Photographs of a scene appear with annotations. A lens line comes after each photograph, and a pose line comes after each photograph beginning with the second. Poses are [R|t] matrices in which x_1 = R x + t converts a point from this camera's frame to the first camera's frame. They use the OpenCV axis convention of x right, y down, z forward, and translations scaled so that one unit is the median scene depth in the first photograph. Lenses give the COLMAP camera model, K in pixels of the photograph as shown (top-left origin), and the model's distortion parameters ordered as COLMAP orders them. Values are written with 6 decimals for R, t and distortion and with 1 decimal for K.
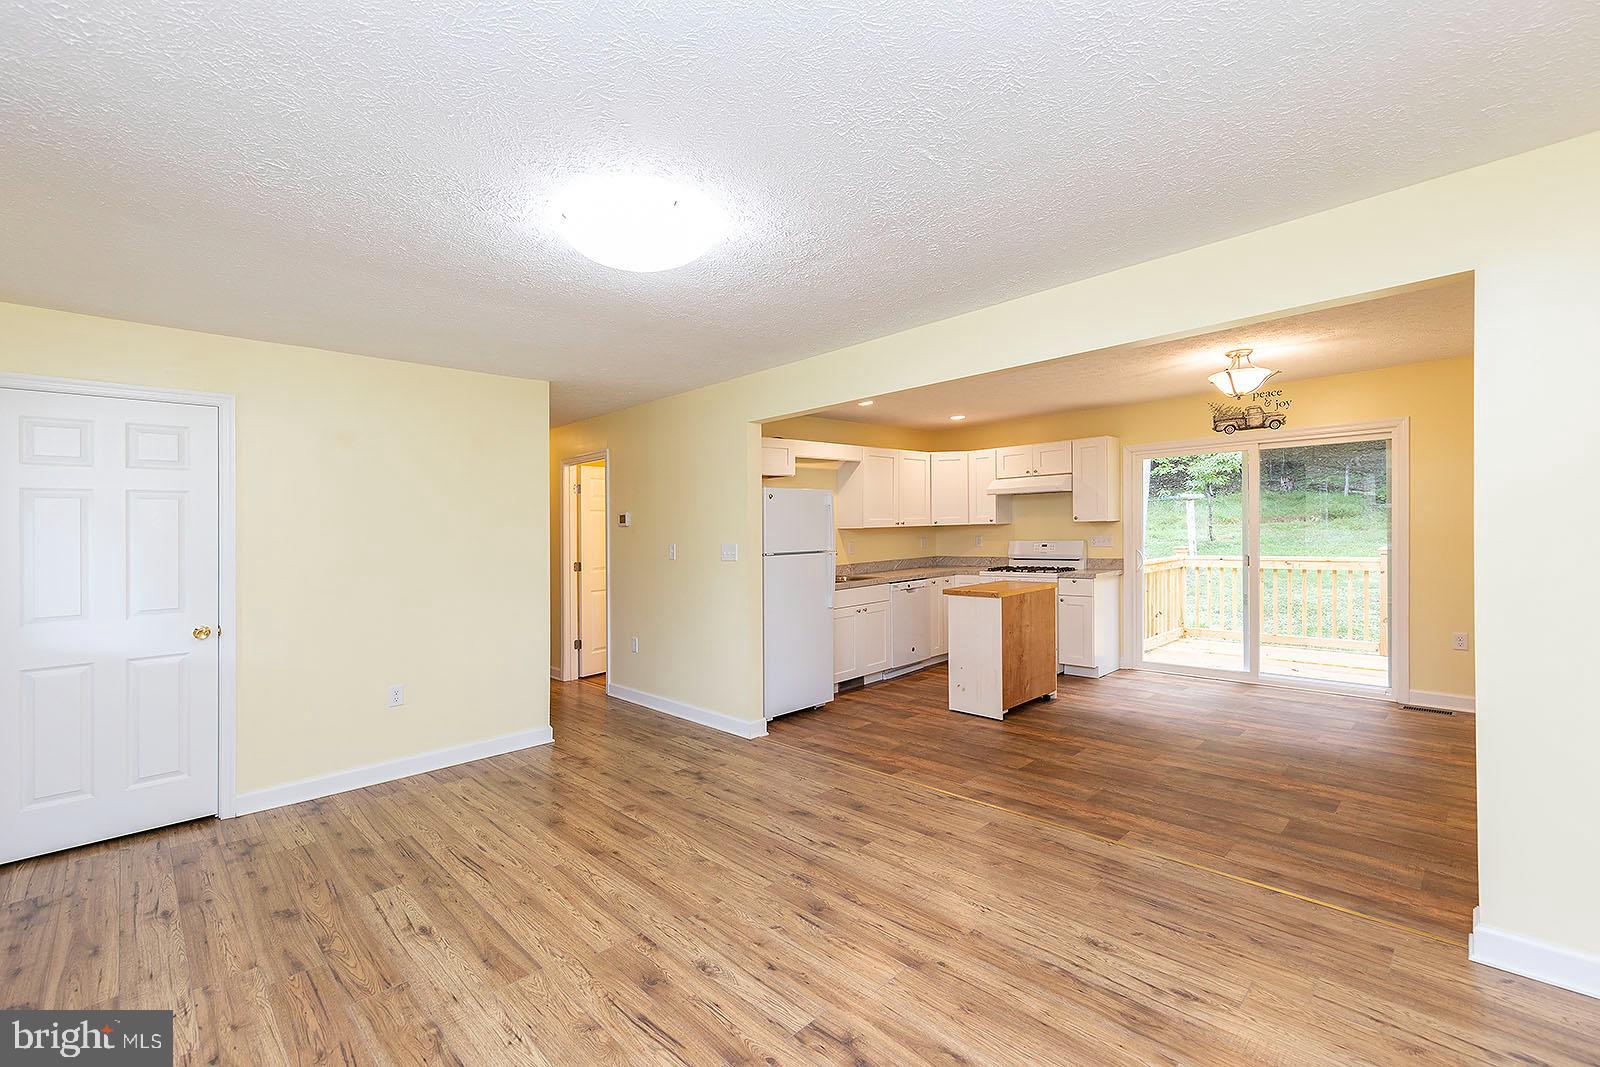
lens RADIAL K [[669.7, 0, 778.0], [0, 669.7, 515.2], [0, 0, 1]] dist [0.001294, -0.000275]
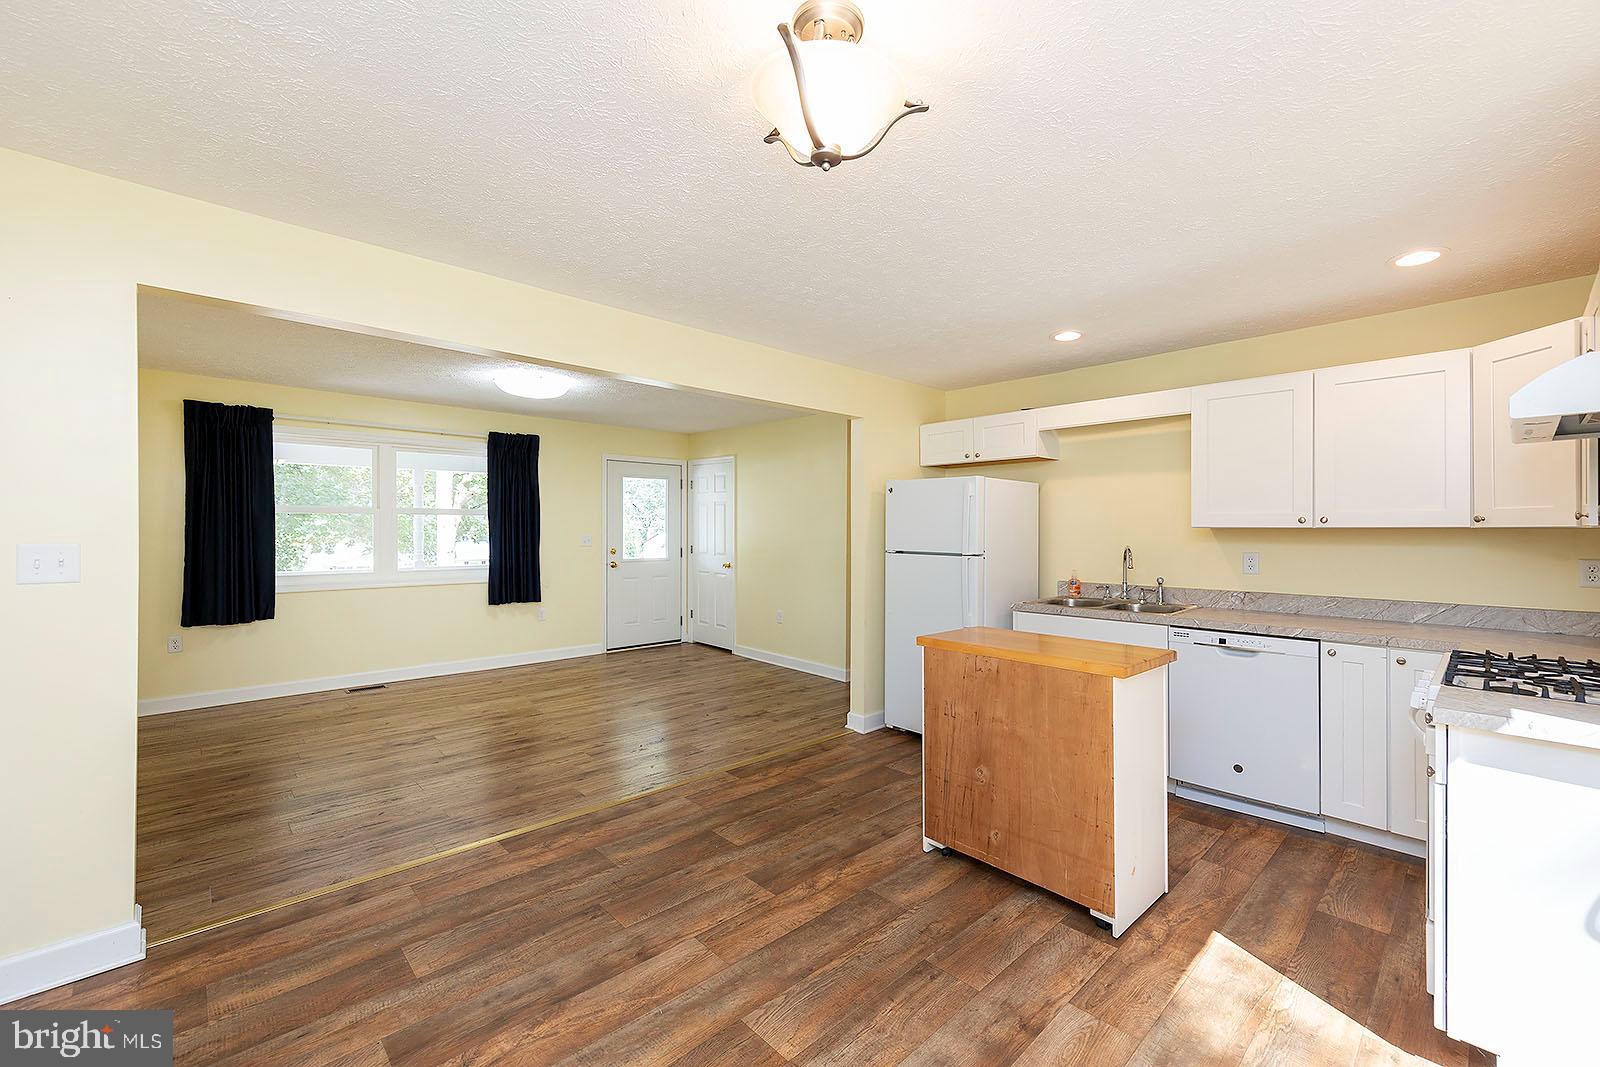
lens RADIAL K [[672.1, 0, 851.4], [0, 672.1, 524.8], [0, 0, 1]] dist [0.001163, 0.000358]
pose [[0.038922, 0.025086, -0.998927, 1.299116], [0.015764, 0.999545, 0.025716, -0.006813], [0.999118, -0.016748, 0.038508, 1.276908]]
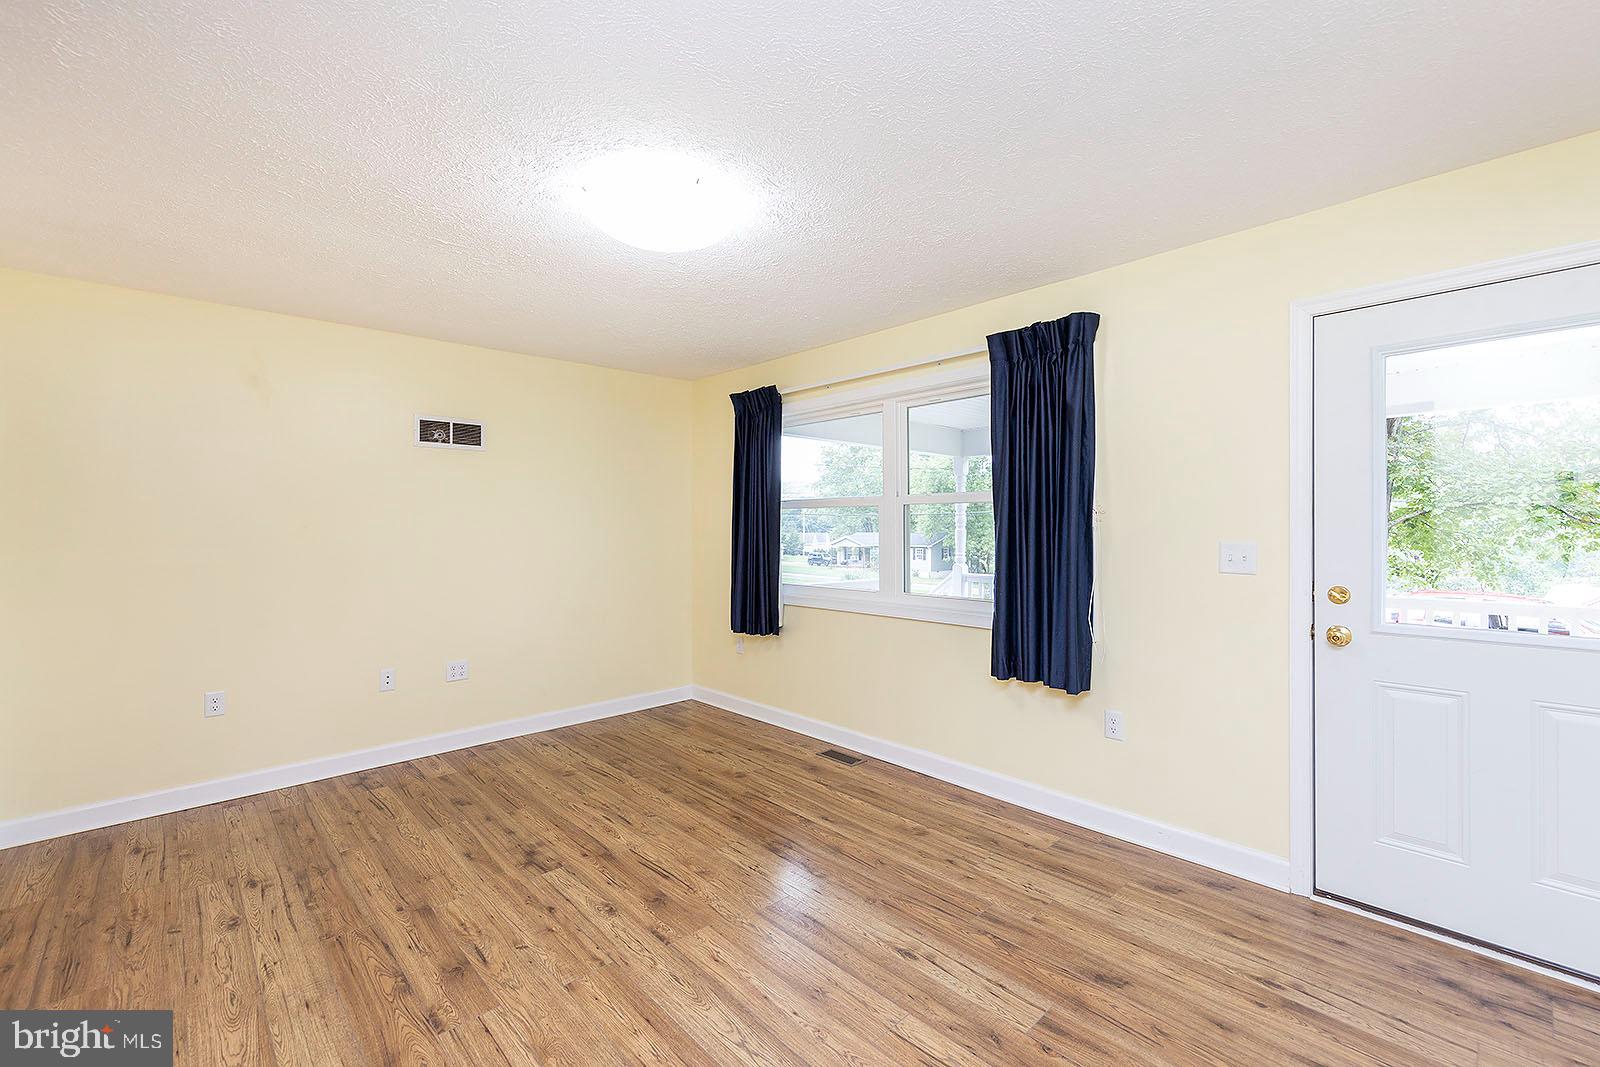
lens RADIAL K [[683.7, 0, 794.1], [0, 683.7, 532.8], [0, 0, 1]] dist [0.001874, -0.000104]
pose [[-0.999294, 0.031248, 0.020856, -0.282311], [0.031084, 0.999484, -0.008122, 0.041619], [-0.021099, -0.007468, -0.999749, 1.314004]]
